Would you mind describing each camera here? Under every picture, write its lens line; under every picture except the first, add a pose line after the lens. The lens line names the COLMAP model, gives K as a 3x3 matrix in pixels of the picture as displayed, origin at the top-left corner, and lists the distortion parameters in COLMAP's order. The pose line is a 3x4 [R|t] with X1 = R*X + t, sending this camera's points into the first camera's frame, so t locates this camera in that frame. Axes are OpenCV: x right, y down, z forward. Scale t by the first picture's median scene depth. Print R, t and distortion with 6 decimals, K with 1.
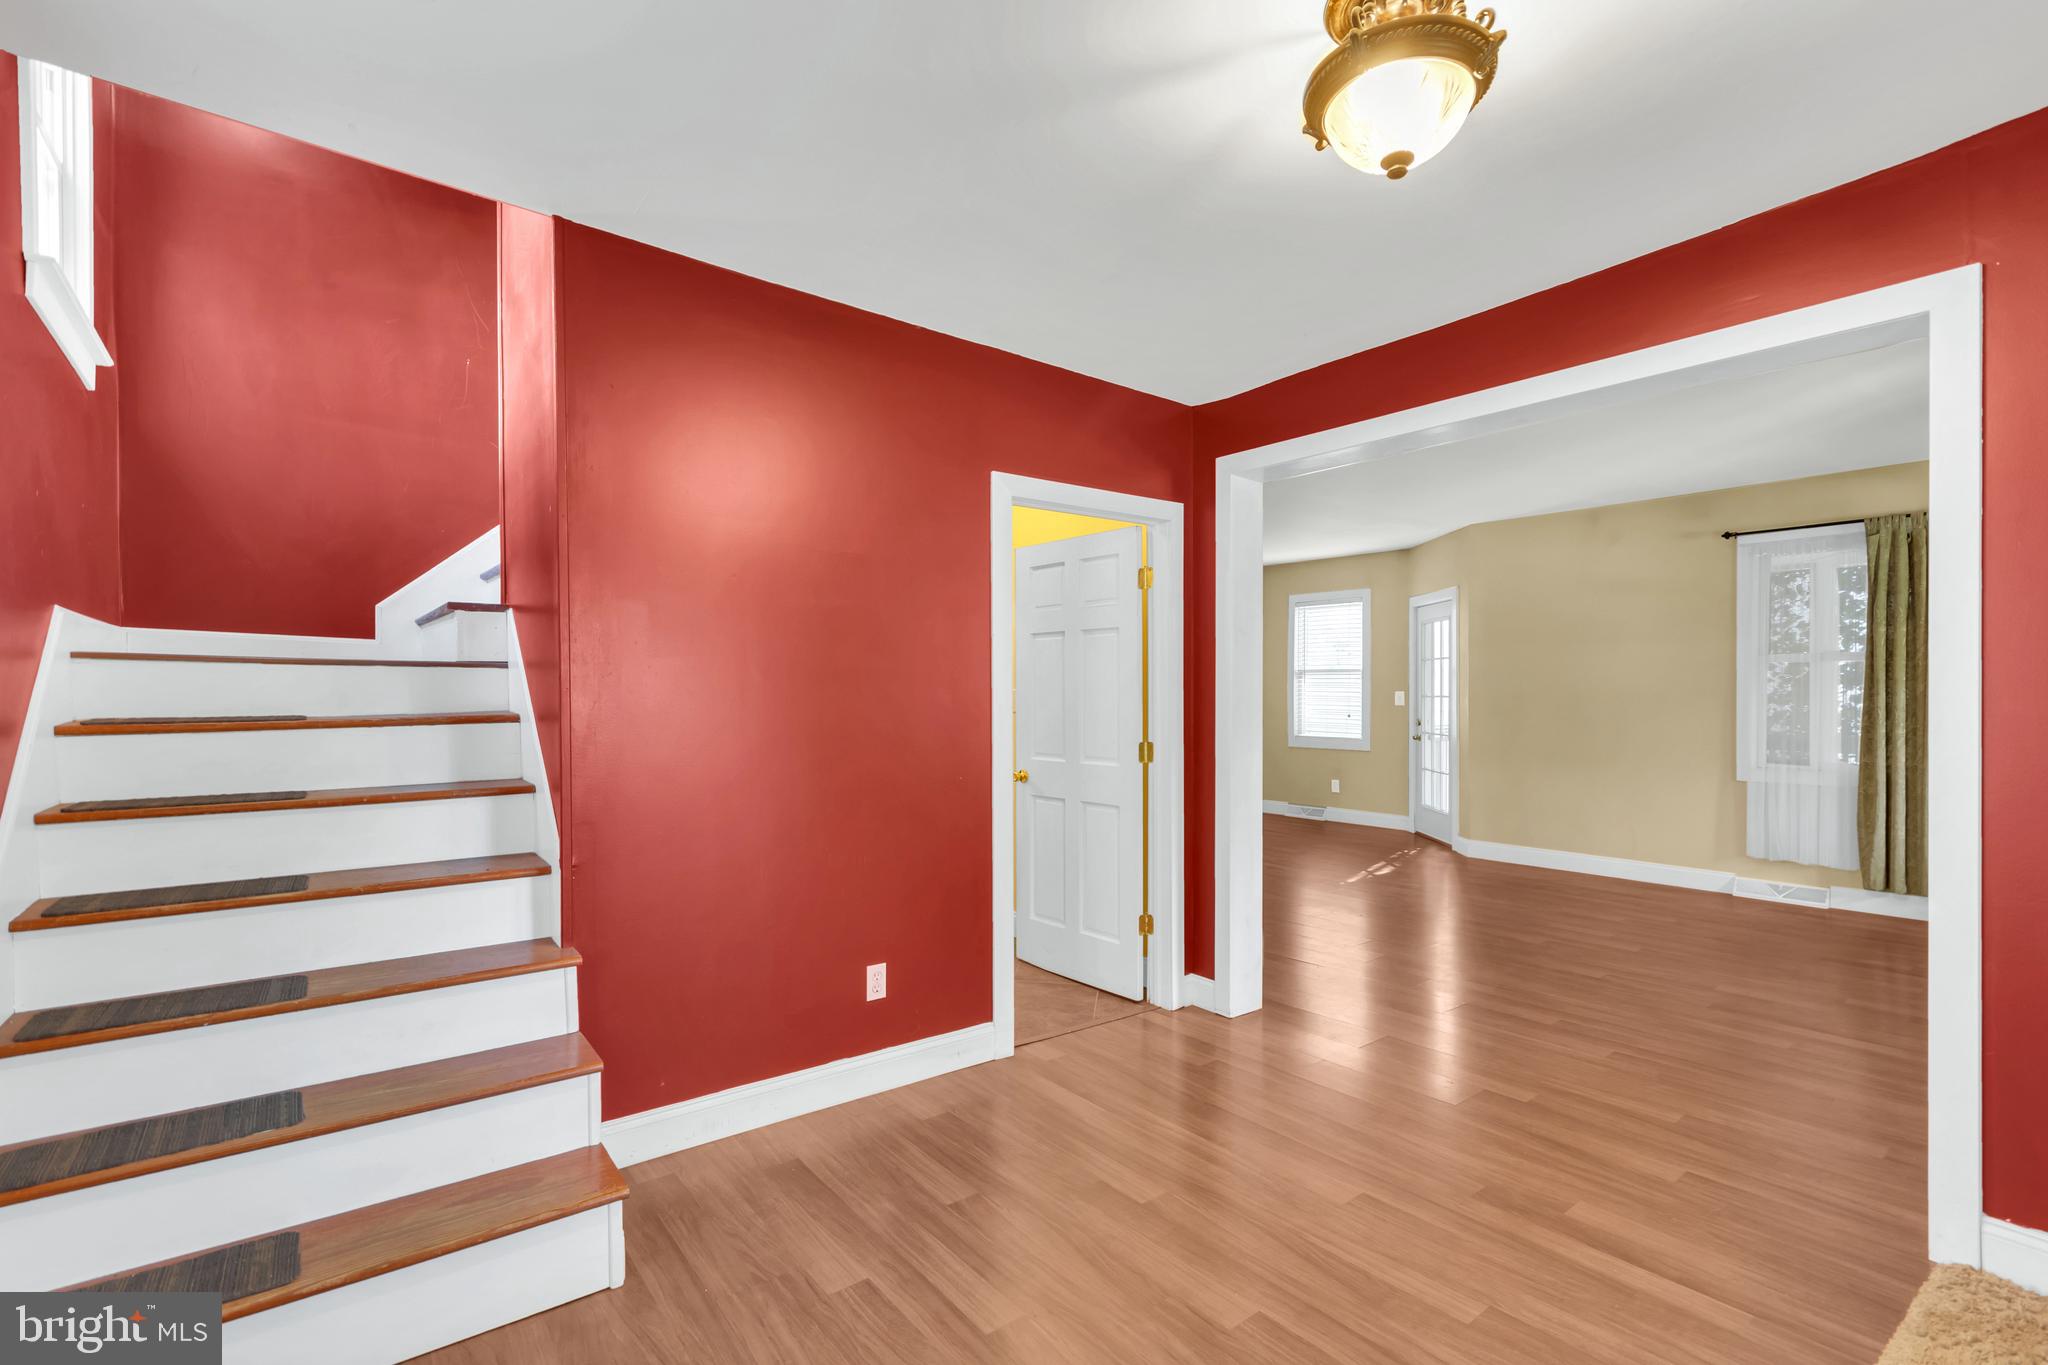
lens RADIAL K [[923.4, 0, 1016.0], [0, 923.4, 705.9], [0, 0, 1]] dist [-0.000524, -0.000348]
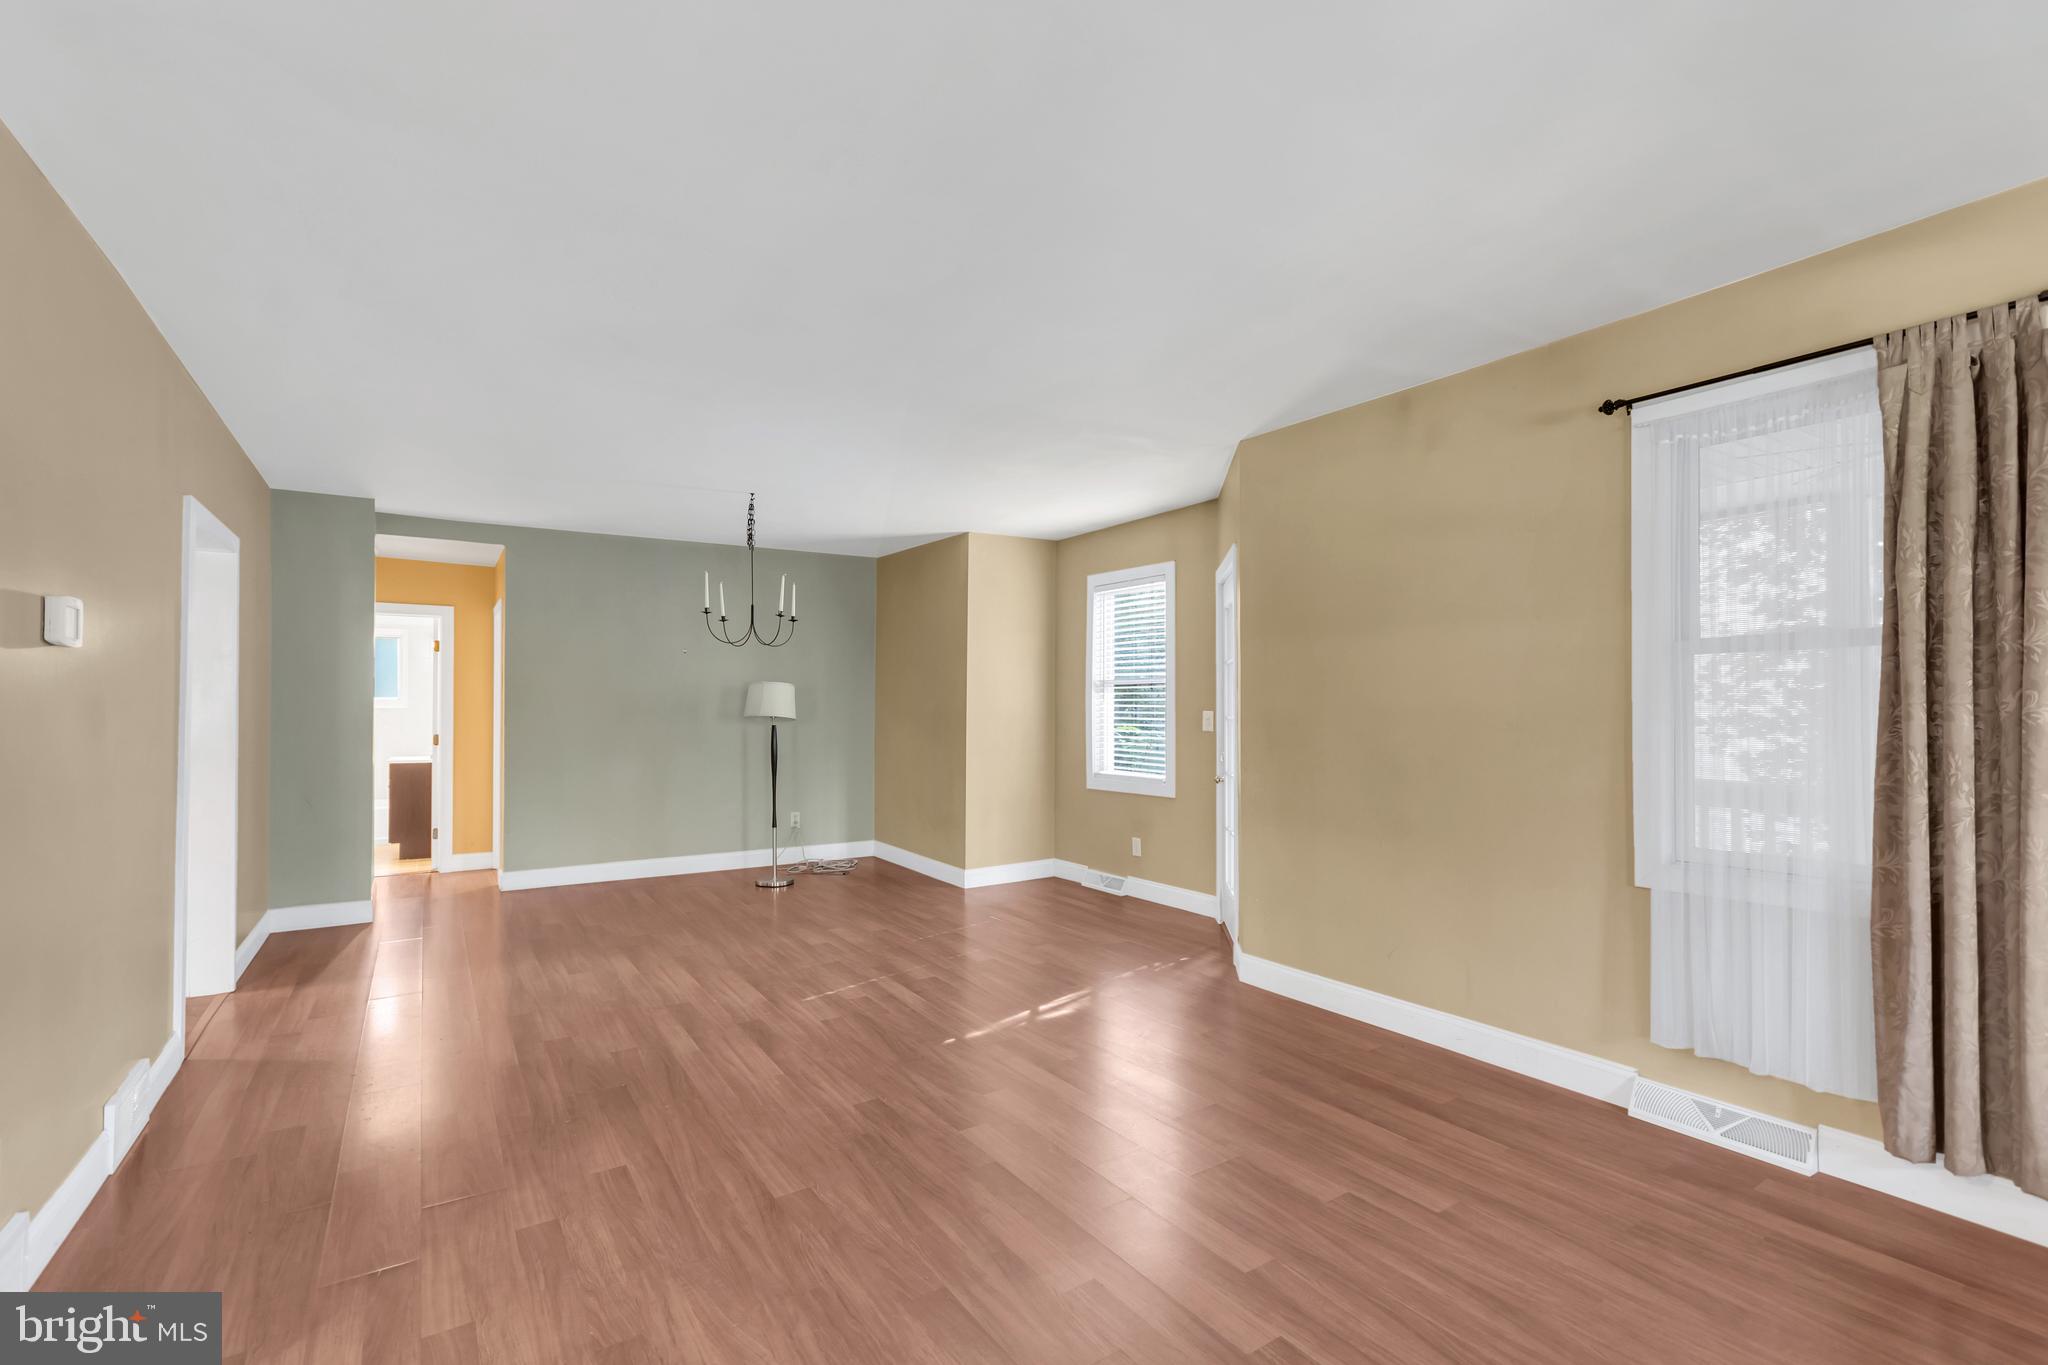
lens RADIAL K [[913.3, 0, 1036.4], [0, 913.3, 704.8], [0, 0, 1]] dist [0.002274, 0.000149]
pose [[0.998036, 0.004119, -0.062512, 0.537290], [-0.005580, 0.999715, -0.023212, -0.006308], [0.062399, 0.023515, 0.997774, 0.527873]]
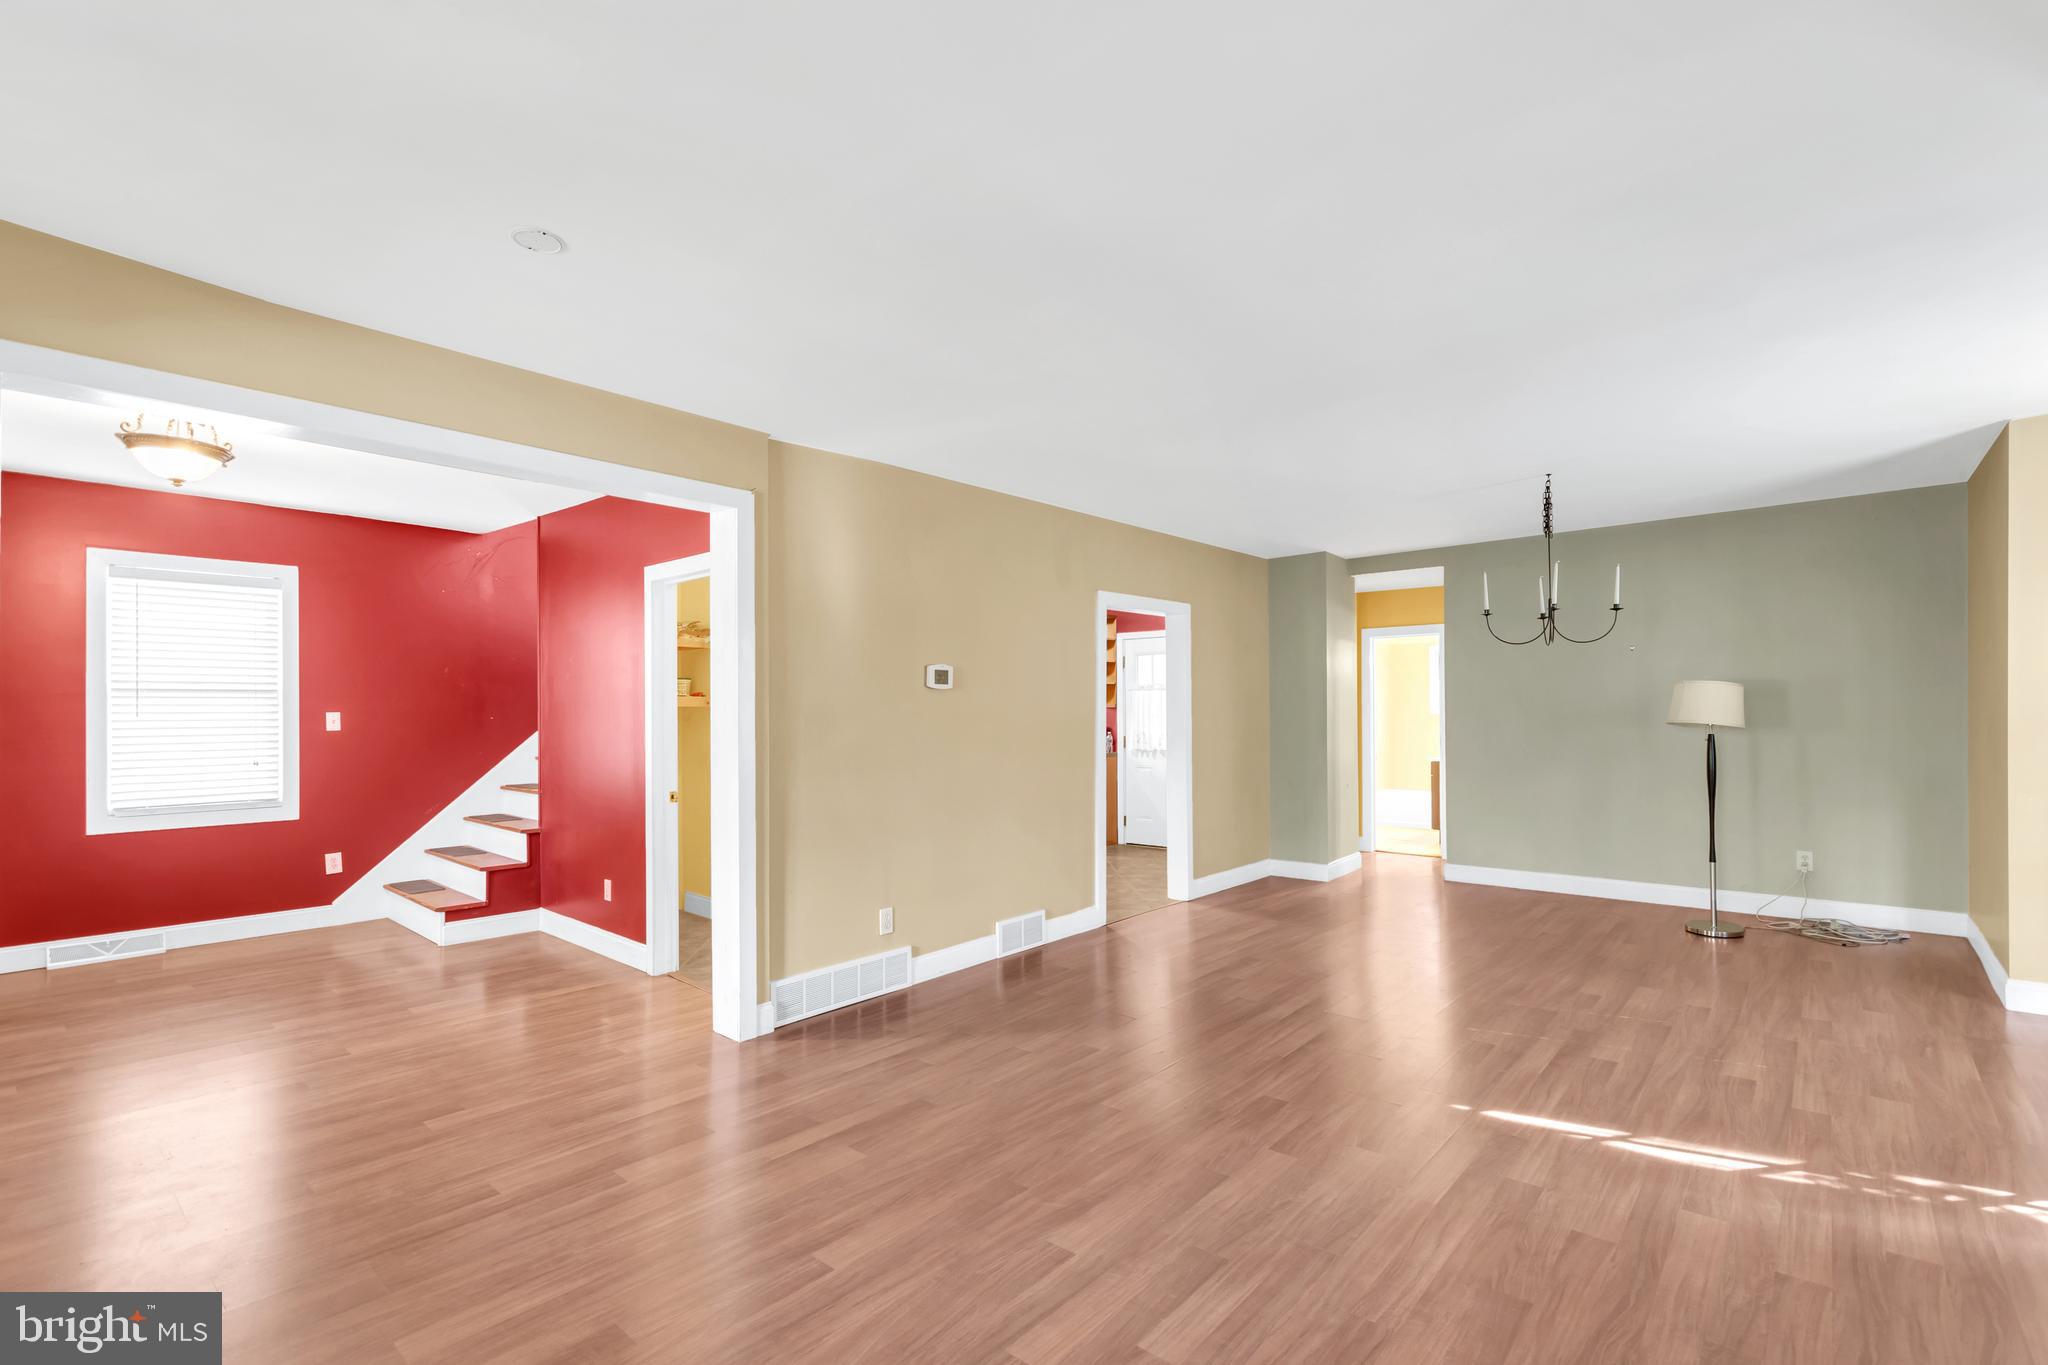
lens RADIAL K [[923.4, 0, 1016.0], [0, 923.4, 705.9], [0, 0, 1]] dist [-0.000524, -0.000348]
pose [[0.189913, -0.008350, -0.981765, 0.954849], [-0.013418, 0.999848, -0.011100, -0.014949], [0.981709, 0.015281, 0.189773, 0.819385]]
